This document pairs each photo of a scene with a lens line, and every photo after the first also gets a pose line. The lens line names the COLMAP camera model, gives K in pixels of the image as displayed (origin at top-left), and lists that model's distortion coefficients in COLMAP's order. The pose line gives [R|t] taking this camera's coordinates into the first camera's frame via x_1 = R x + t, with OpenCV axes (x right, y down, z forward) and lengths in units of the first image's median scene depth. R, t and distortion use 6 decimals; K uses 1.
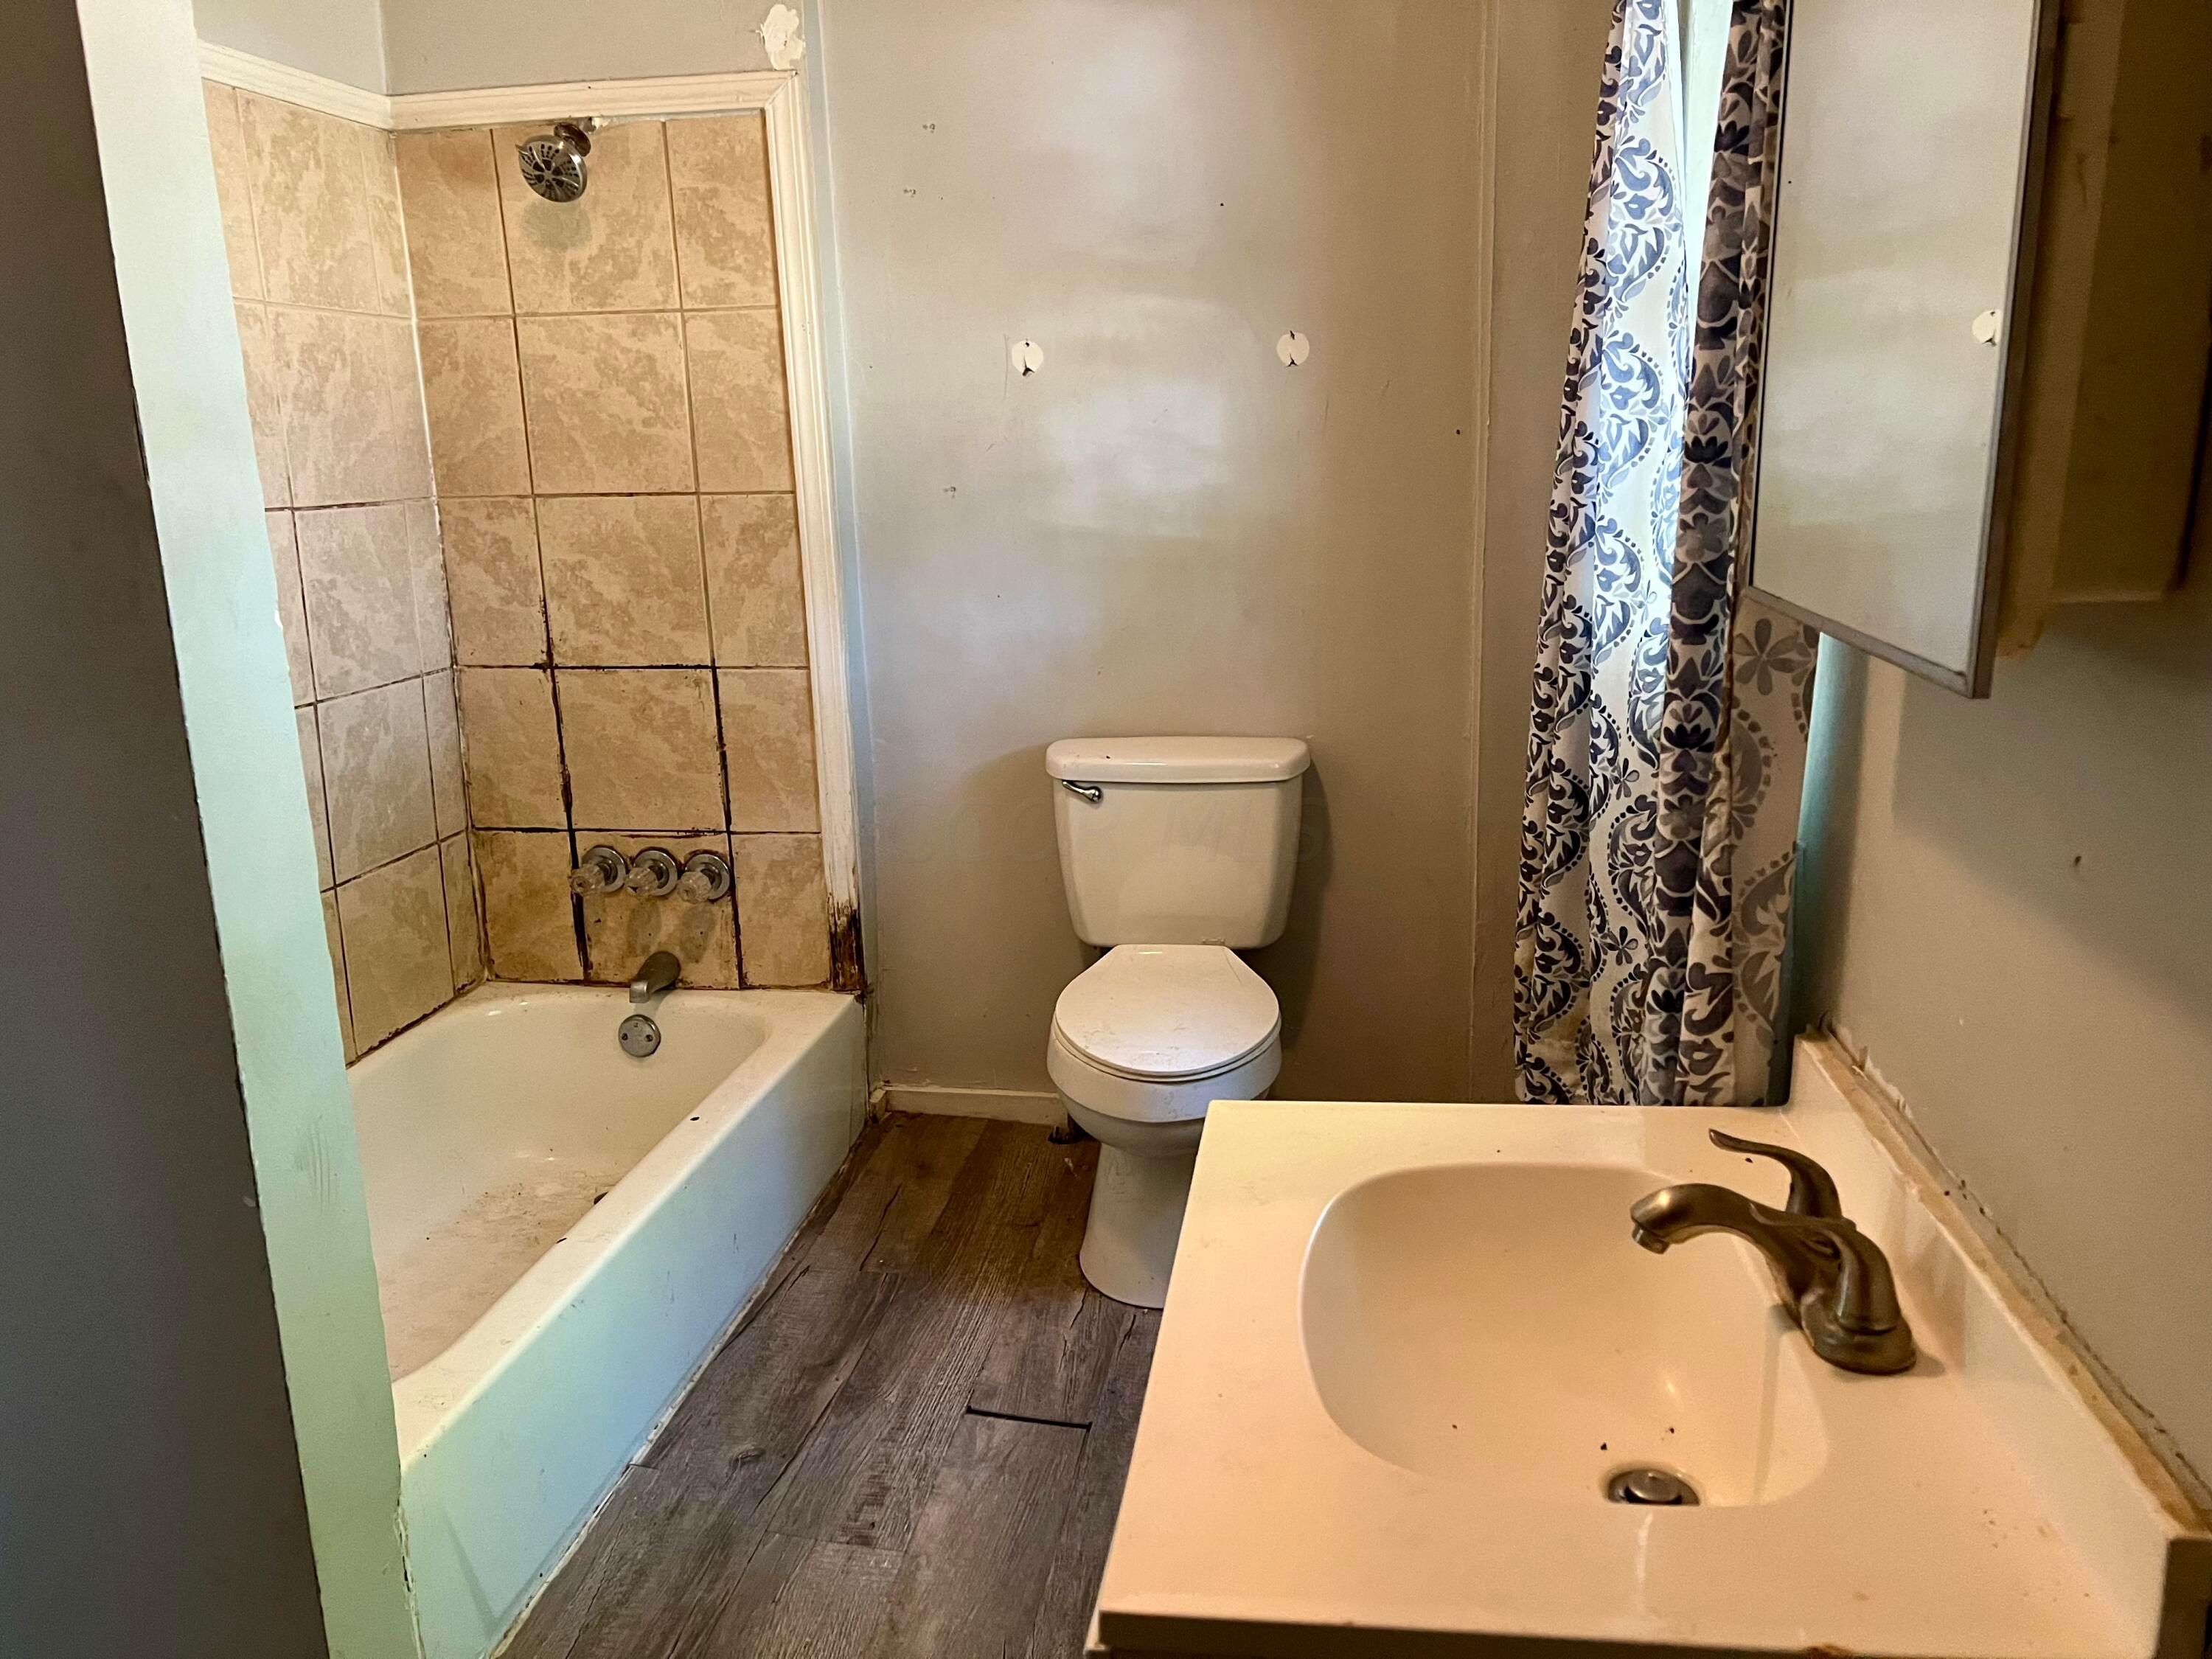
lens RADIAL K [[1654.9, 0, 1147.9], [0, 1654.9, 832.4], [0, 0, 1]] dist [0.078397, -0.068157]
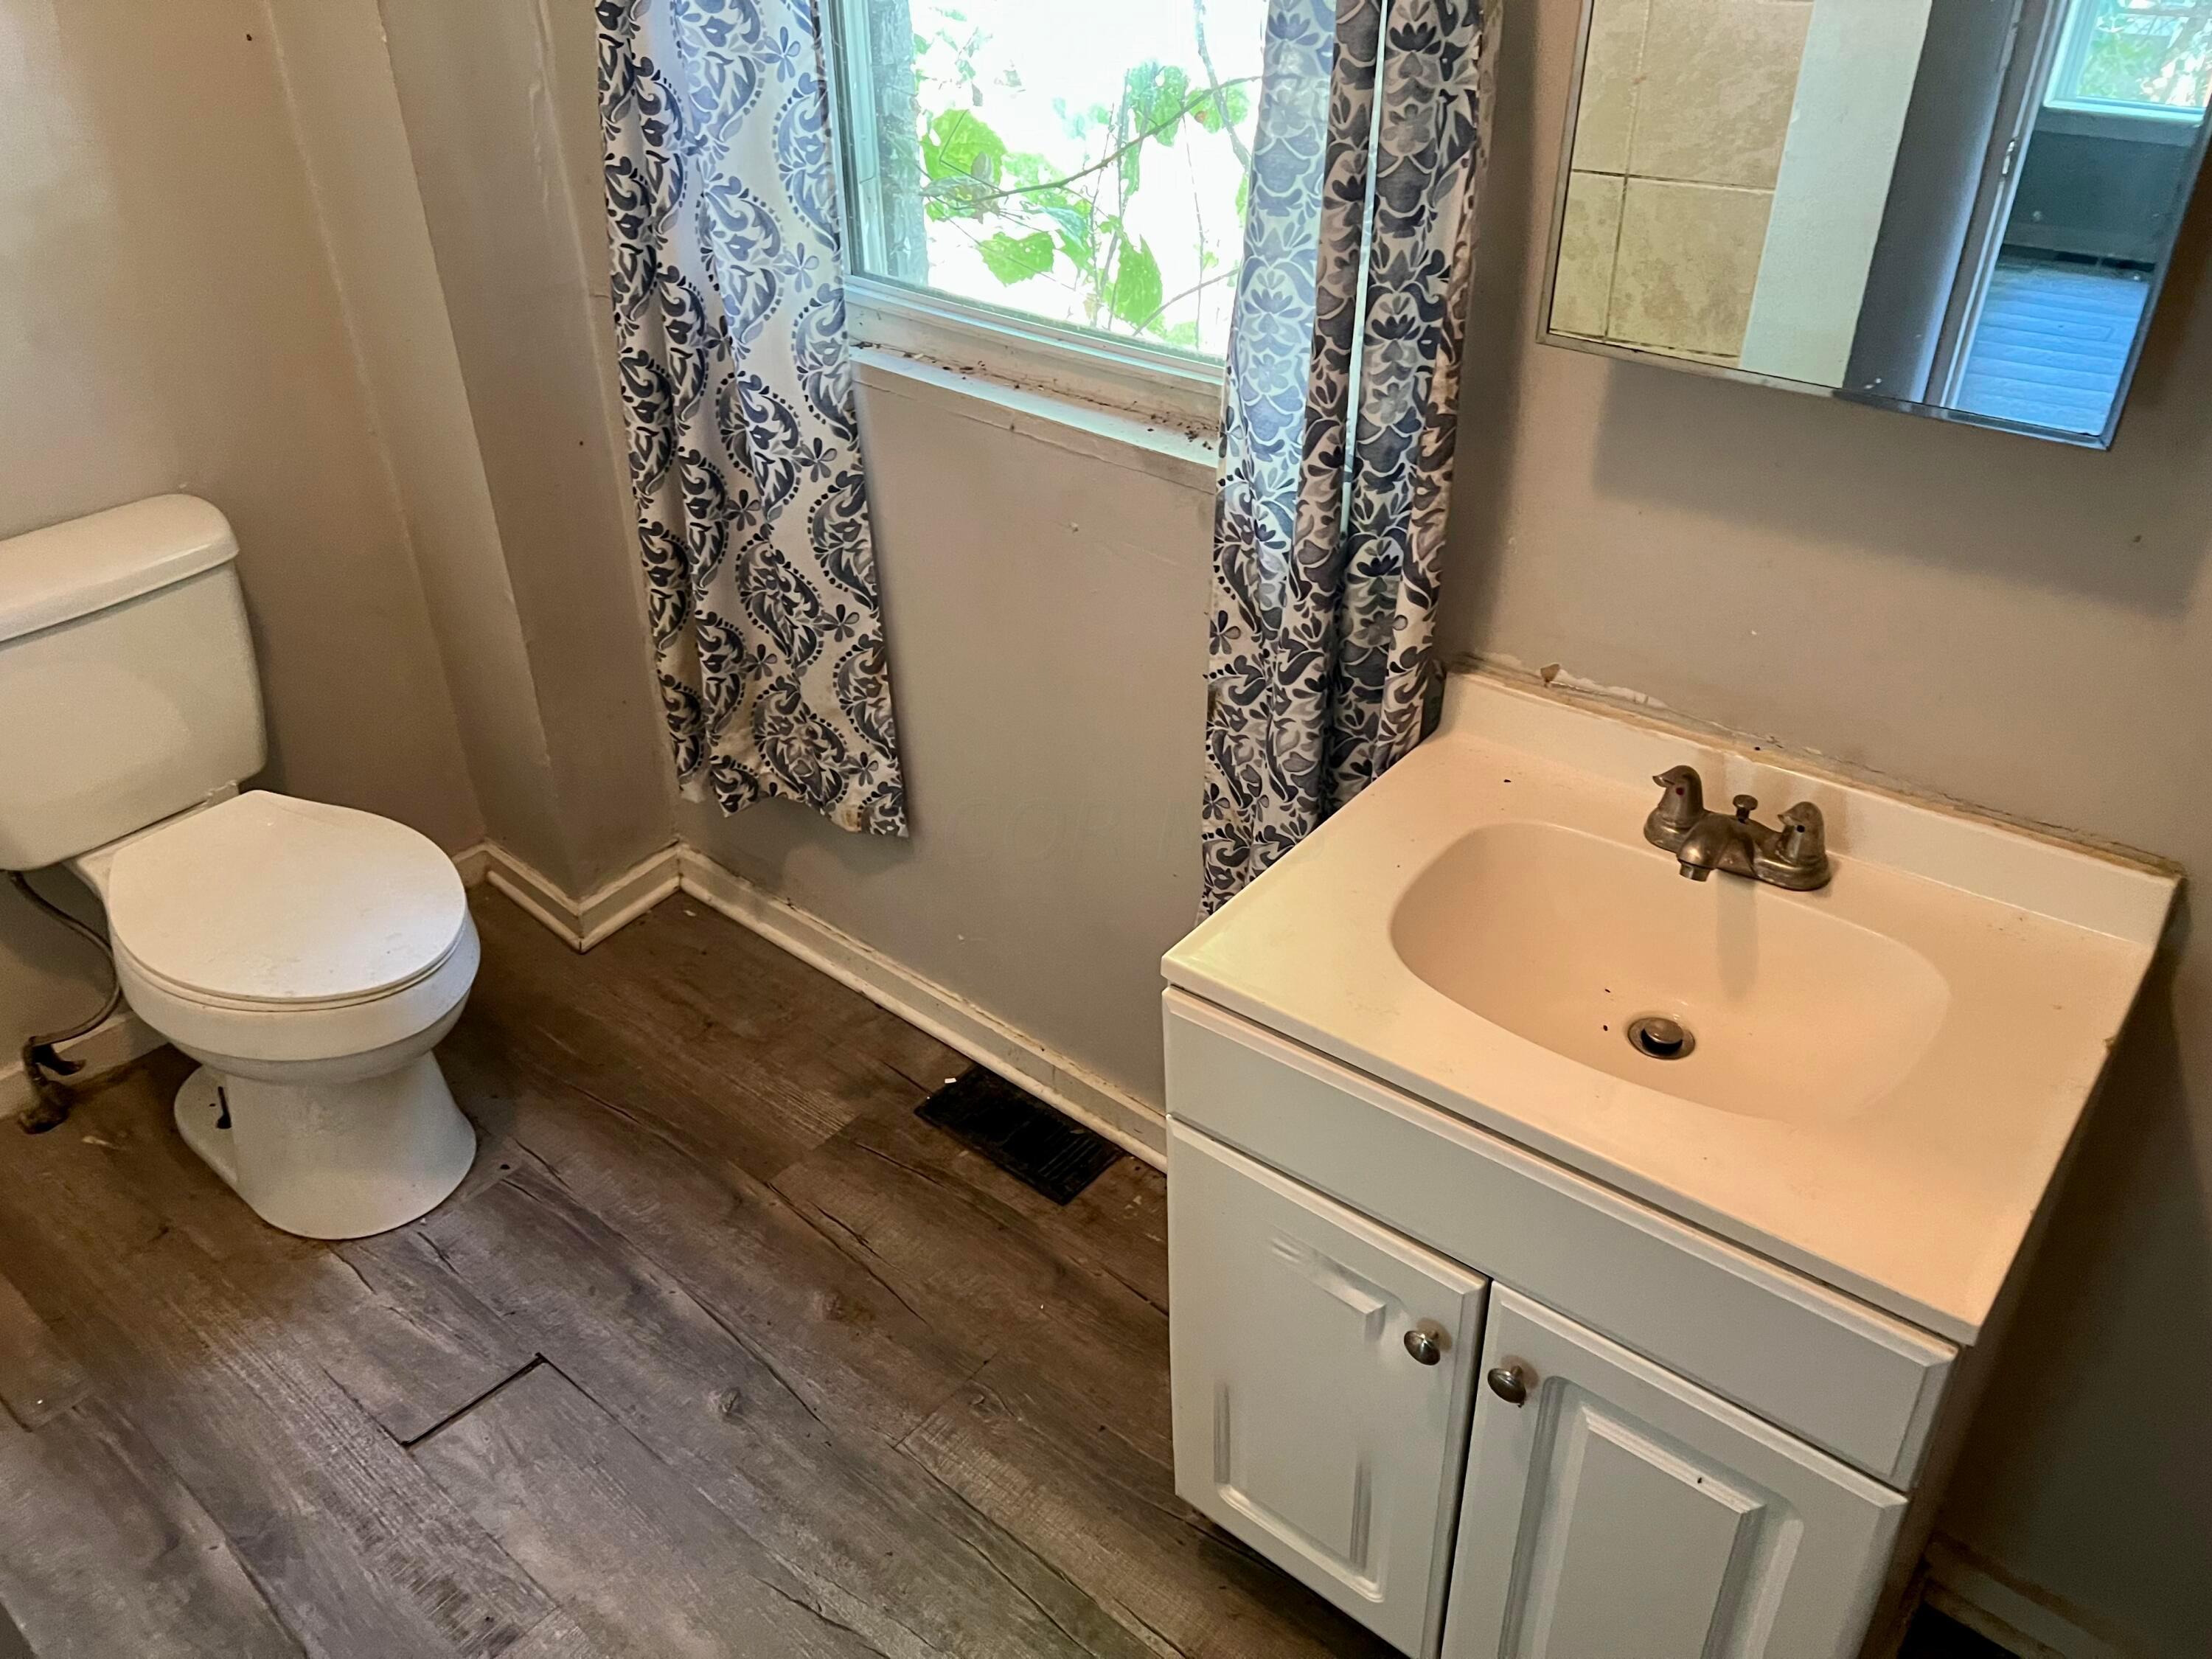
lens RADIAL K [[1662.8, 0, 1094.5], [0, 1662.8, 819.3], [0, 0, 1]] dist [0.059913, -0.072472]
pose [[0.528942, -0.443337, 0.723652, -0.413475], [0.203779, 0.894104, 0.398813, -0.195702], [-0.823829, -0.063484, 0.563272, 0.308530]]
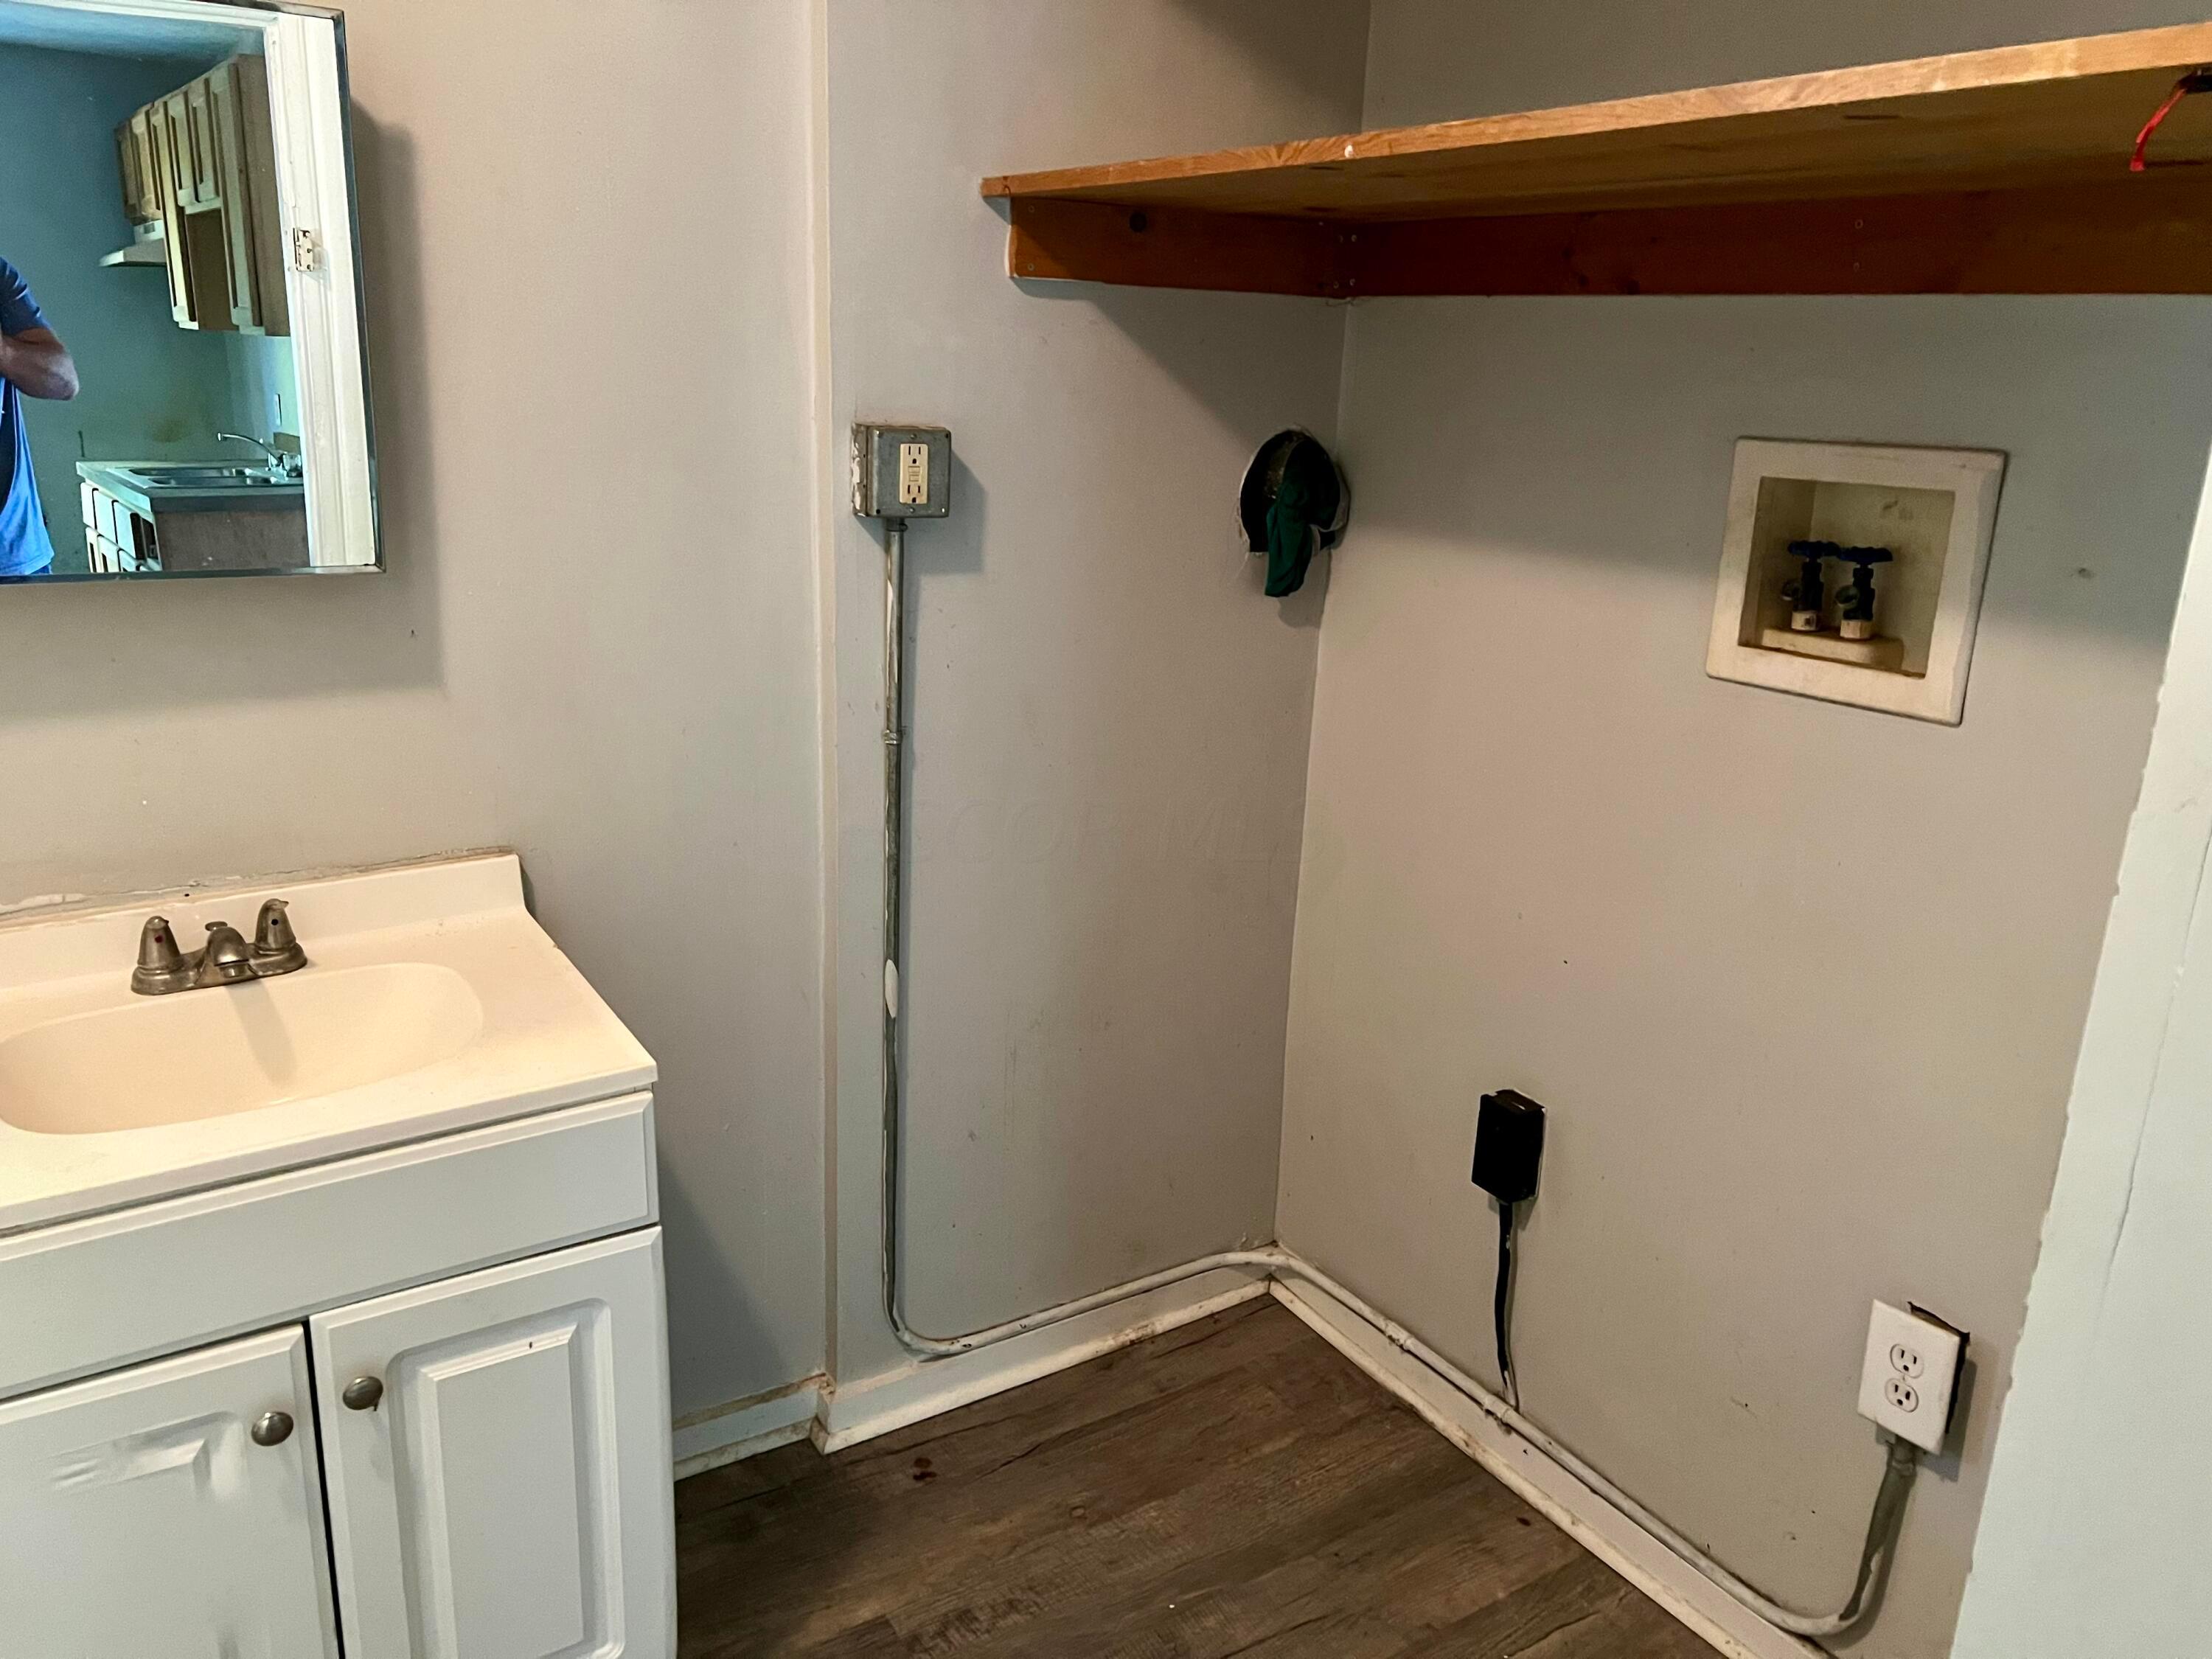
lens RADIAL K [[1668.9, 0, 1100.9], [0, 1668.9, 809.0], [0, 0, 1]] dist [0.066921, -0.090626]
pose [[-0.638348, -0.210496, 0.740407, -0.637316], [0.158957, 0.905102, 0.394364, -0.179481], [-0.753156, 0.369435, -0.544310, 0.574805]]
